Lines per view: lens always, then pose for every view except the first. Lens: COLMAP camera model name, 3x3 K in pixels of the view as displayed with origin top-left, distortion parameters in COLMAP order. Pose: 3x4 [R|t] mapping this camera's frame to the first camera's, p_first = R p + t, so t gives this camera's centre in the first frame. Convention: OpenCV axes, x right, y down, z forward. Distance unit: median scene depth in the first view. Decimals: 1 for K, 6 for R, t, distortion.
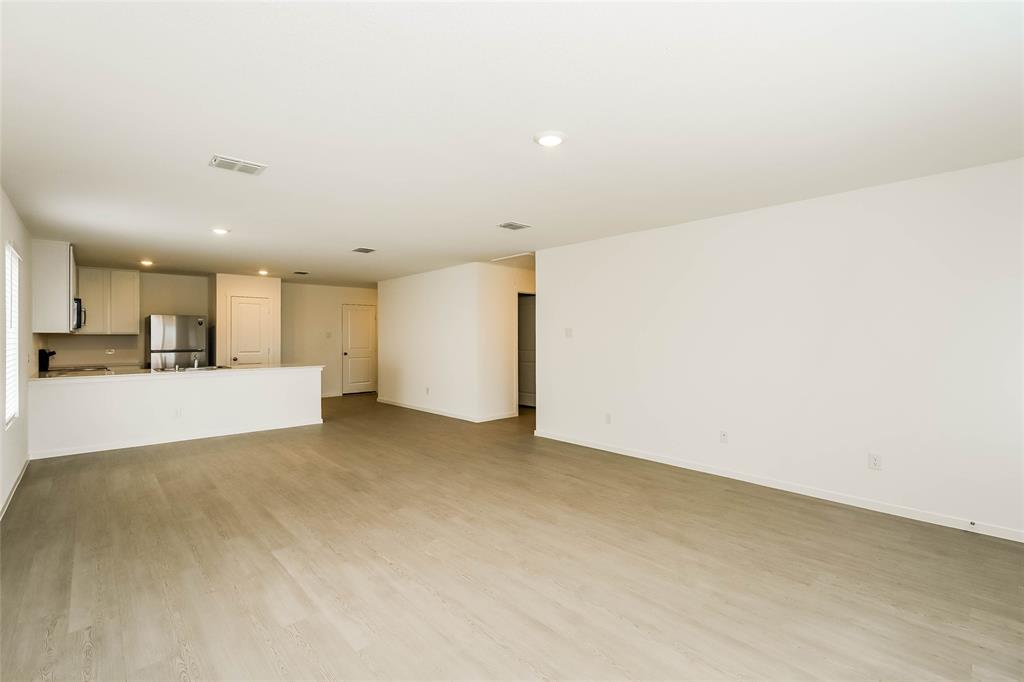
lens RADIAL K [[459.9, 0, 513.7], [0, 459.9, 335.7], [0, 0, 1]] dist [-0.003993, -0.000022]
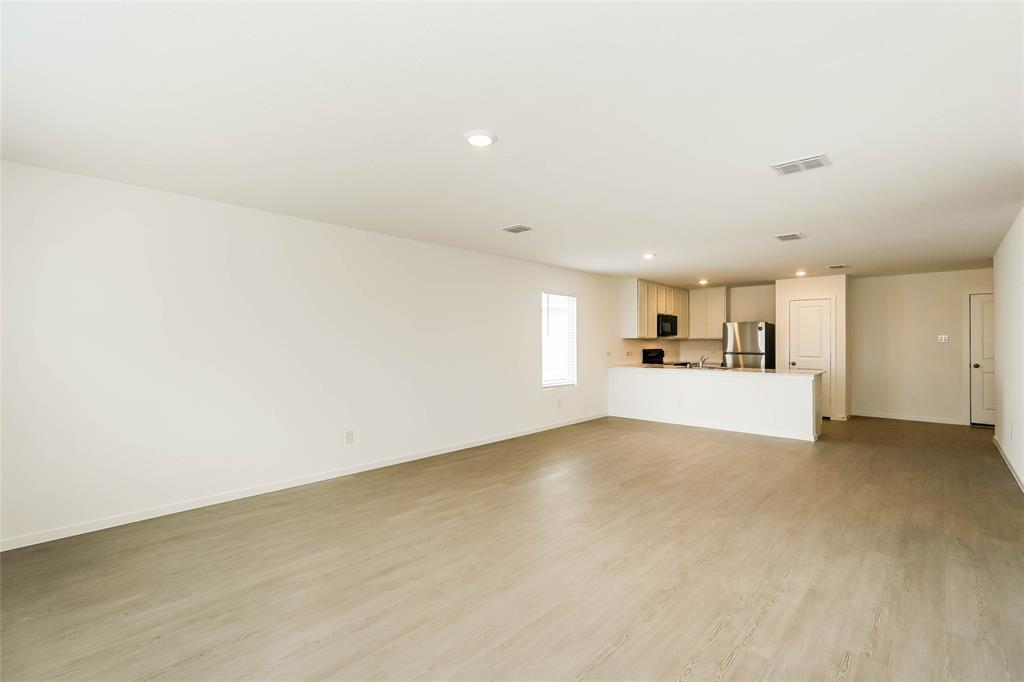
lens RADIAL K [[459.9, 0, 513.7], [0, 459.9, 335.7], [0, 0, 1]] dist [-0.003993, -0.000022]
pose [[0.073098, -0.010286, -0.997272, 0.686870], [0.000888, 0.999947, -0.010249, 0.001138], [0.997324, -0.000137, 0.073103, 0.643864]]
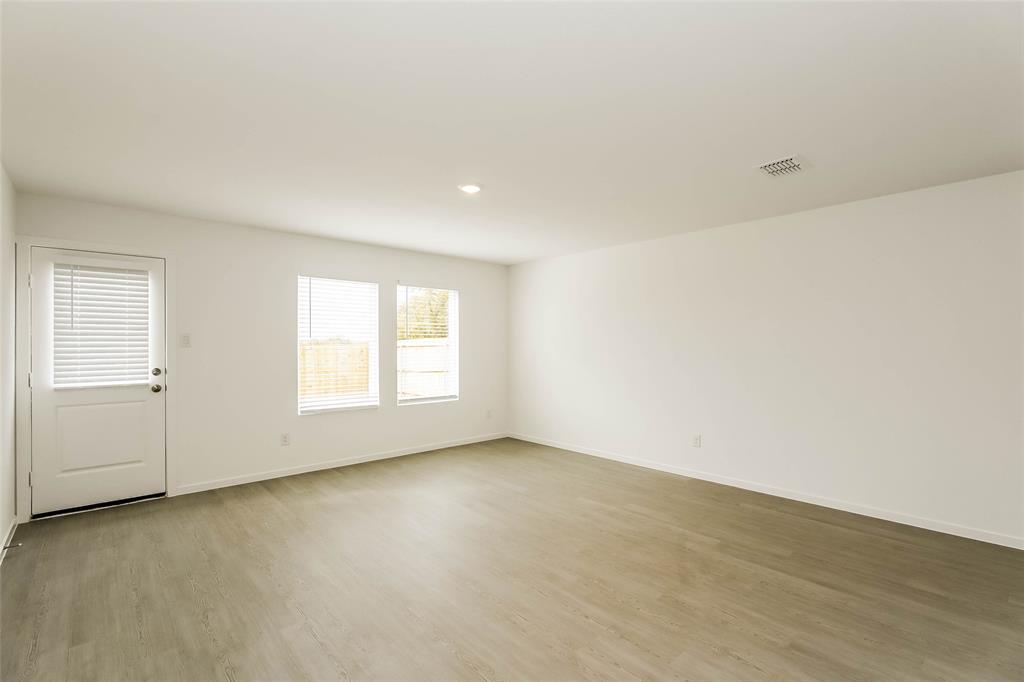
lens RADIAL K [[464.2, 0, 517.1], [0, 464.2, 343.9], [0, 0, 1]] dist [-0.016027, -0.000123]
pose [[-0.999981, 0.003163, 0.005382, -0.033015], [0.003155, 0.999994, -0.001561, 0.000441], [-0.005387, -0.001544, -0.999984, 1.456735]]
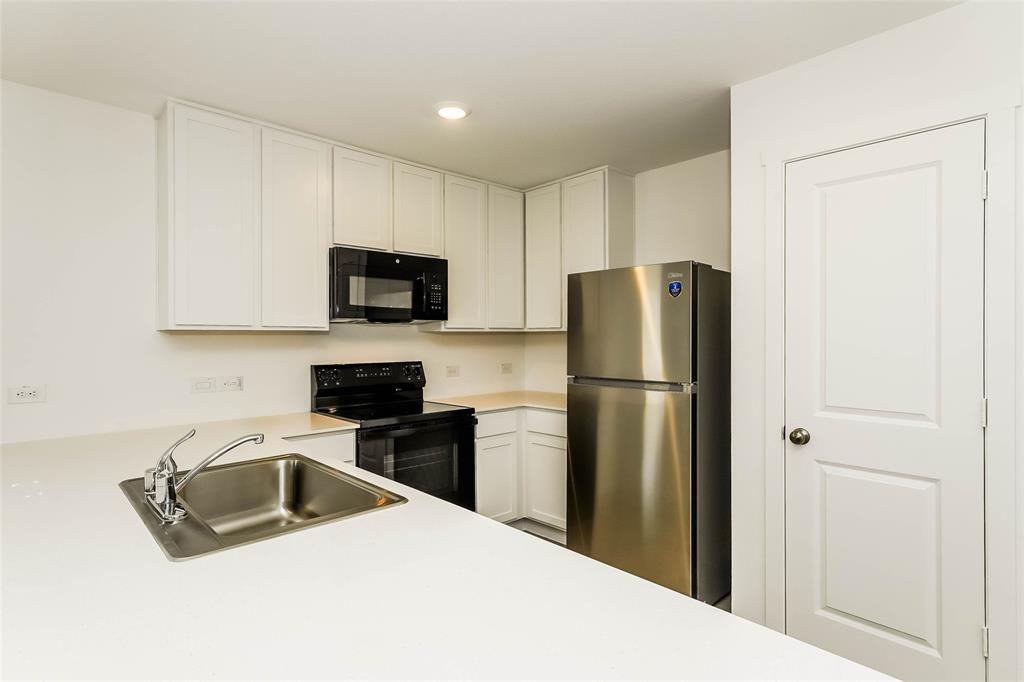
lens RADIAL K [[525.3, 0, 512.0], [0, 525.3, 341.0], [0, 0, 1]] dist [0.000595, 0.000160]
pose [[-0.004271, 0.013295, -0.999903, -0.688302], [0.007915, 0.999881, 0.013261, -0.000640], [0.999960, -0.007858, -0.004375, 1.719271]]
